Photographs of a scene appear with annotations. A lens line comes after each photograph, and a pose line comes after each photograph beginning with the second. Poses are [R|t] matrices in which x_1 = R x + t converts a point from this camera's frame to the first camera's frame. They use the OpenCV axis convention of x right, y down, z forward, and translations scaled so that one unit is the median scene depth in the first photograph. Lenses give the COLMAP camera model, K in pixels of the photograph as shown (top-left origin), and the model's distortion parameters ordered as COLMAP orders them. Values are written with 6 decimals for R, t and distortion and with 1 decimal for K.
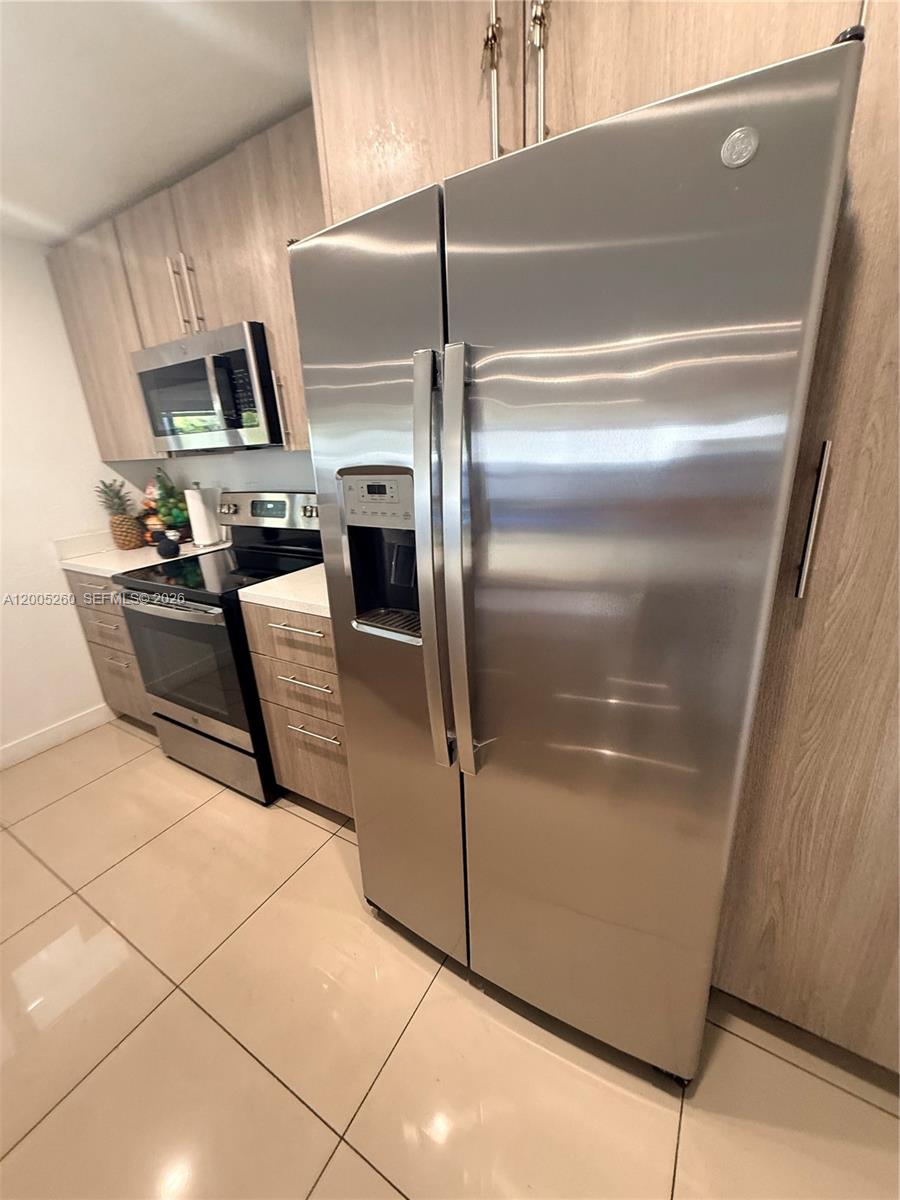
lens RADIAL K [[488.3, 0, 450.0], [0, 488.3, 600.0], [0, 0, 1]] dist [0.005560, 0.000260]
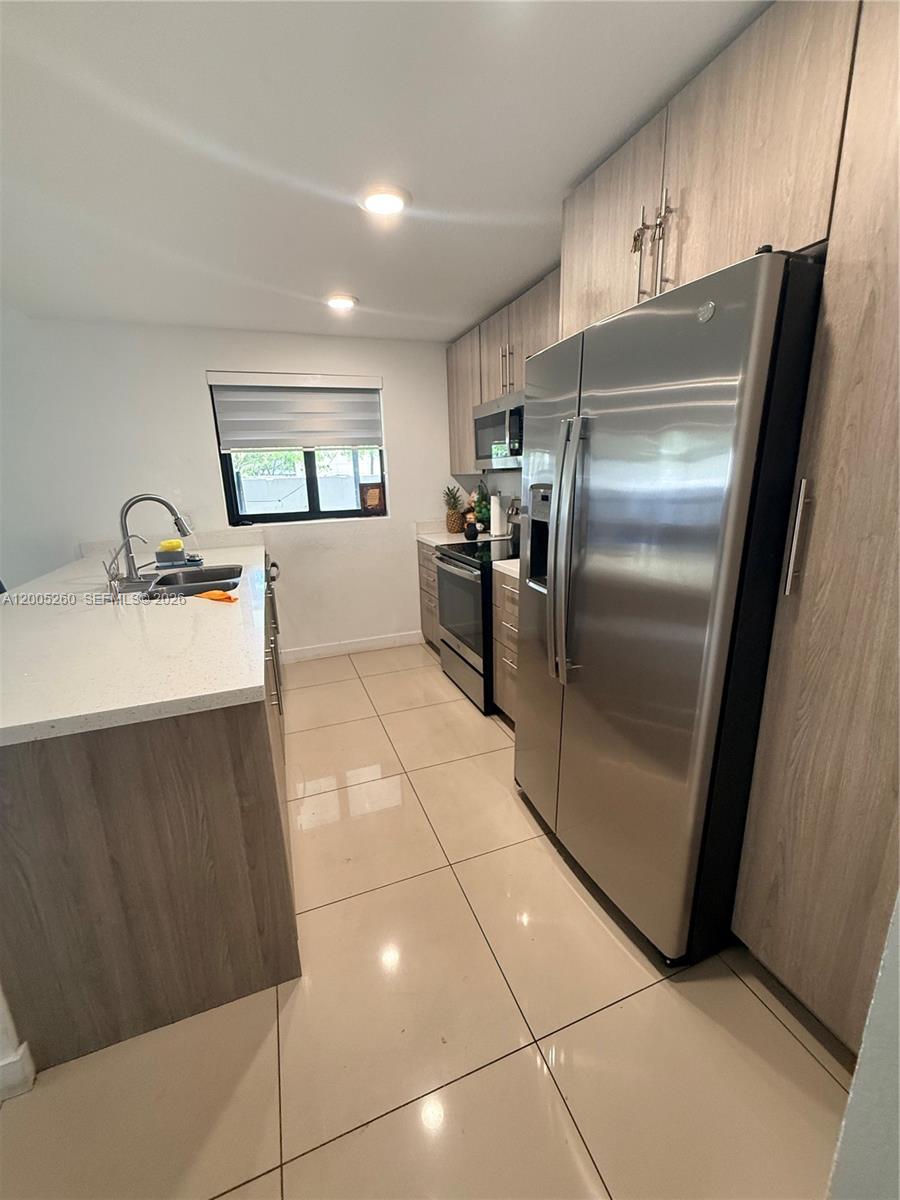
lens RADIAL K [[478.7, 0, 449.8], [0, 478.7, 596.8], [0, 0, 1]] dist [0.000205, 0.000330]
pose [[0.790751, 0.182373, -0.584339, 0.318309], [-0.202389, 0.978795, 0.031602, 0.060818], [0.577712, 0.093274, 0.810894, -0.244520]]
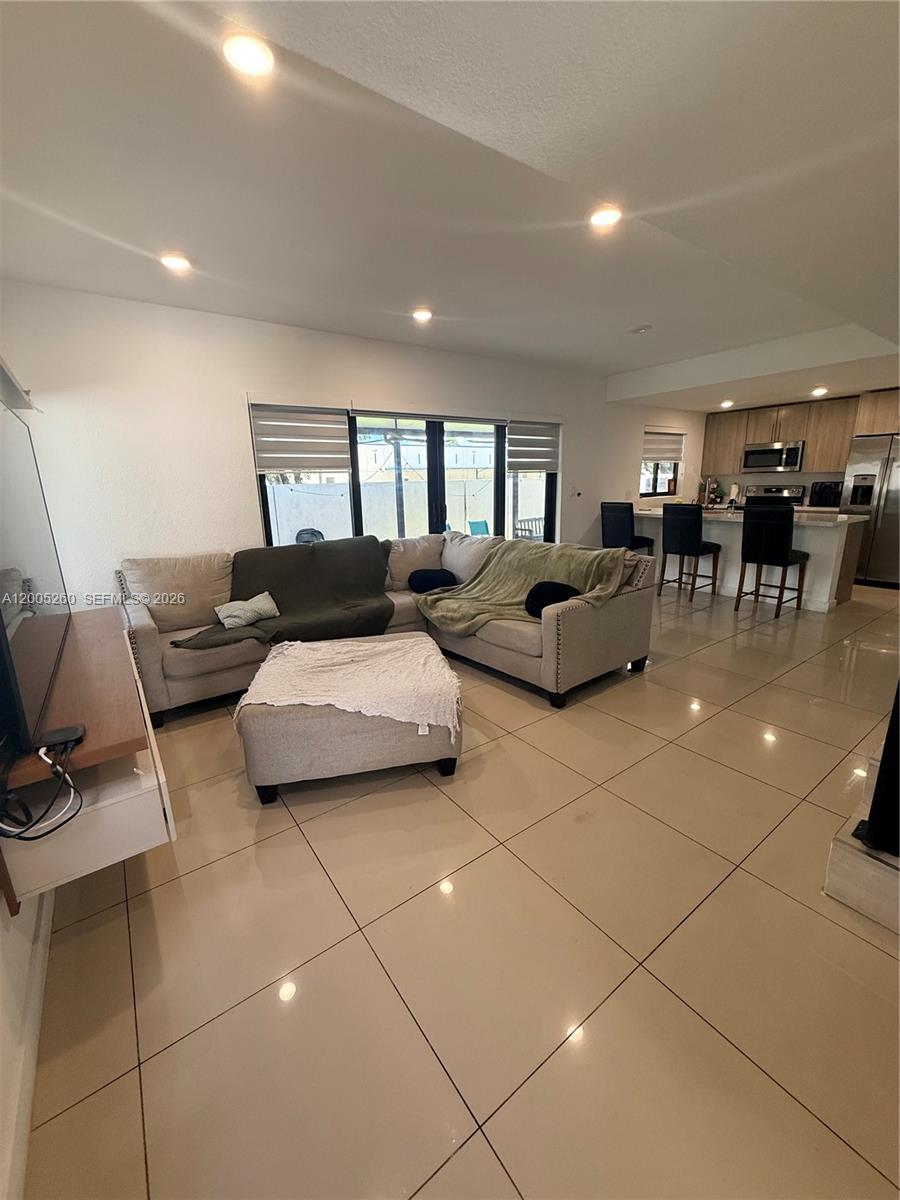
lens RADIAL K [[484.7, 0, 469.5], [0, 484.7, 595.2], [0, 0, 1]] dist [0.081784, 0.000074]
pose [[0.930896, 0.135789, -0.339107, -1.246035], [-0.154665, 0.987537, -0.029138, 1.113922], [0.330924, 0.079573, 0.940296, -3.368641]]
